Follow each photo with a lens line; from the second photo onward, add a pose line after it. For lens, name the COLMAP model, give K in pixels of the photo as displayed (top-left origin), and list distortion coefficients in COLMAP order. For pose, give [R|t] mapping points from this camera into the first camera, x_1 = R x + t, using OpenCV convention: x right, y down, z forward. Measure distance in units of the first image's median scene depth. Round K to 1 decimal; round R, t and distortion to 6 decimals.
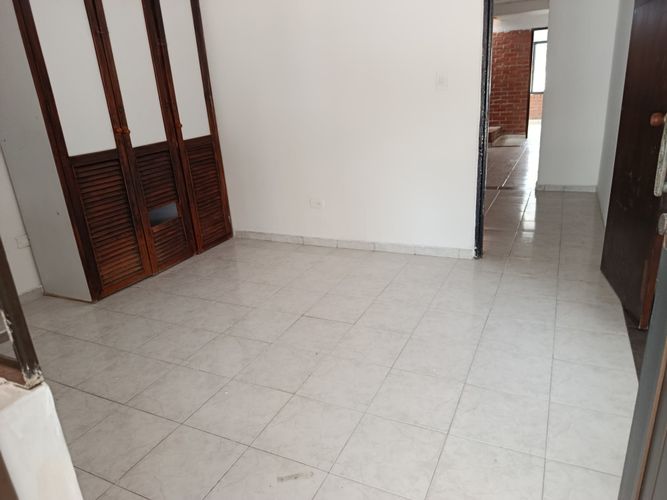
lens RADIAL K [[467.2, 0, 334.0], [0, 467.2, 251.8], [0, 0, 1]] dist [-0.011777, -0.010807]
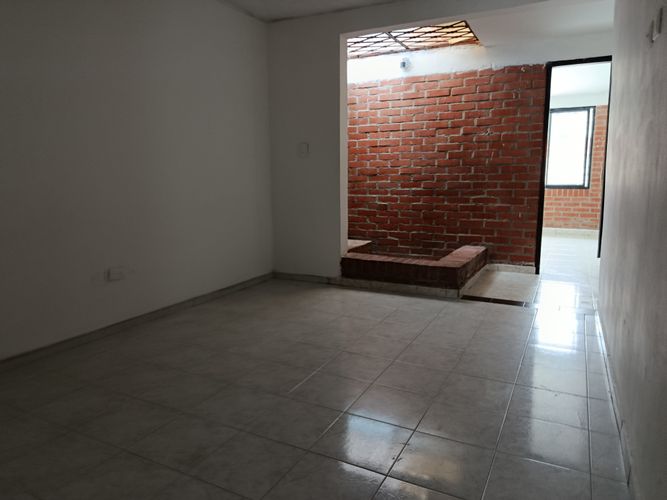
lens RADIAL K [[467.2, 0, 332.8], [0, 467.2, 250.1], [0, 0, 1]] dist [-0.011777, -0.010807]
pose [[0.997136, 0.067372, -0.034375, 0.218456], [-0.072163, 0.983546, -0.165620, -0.177172], [0.022651, 0.167627, 0.985590, 0.516595]]
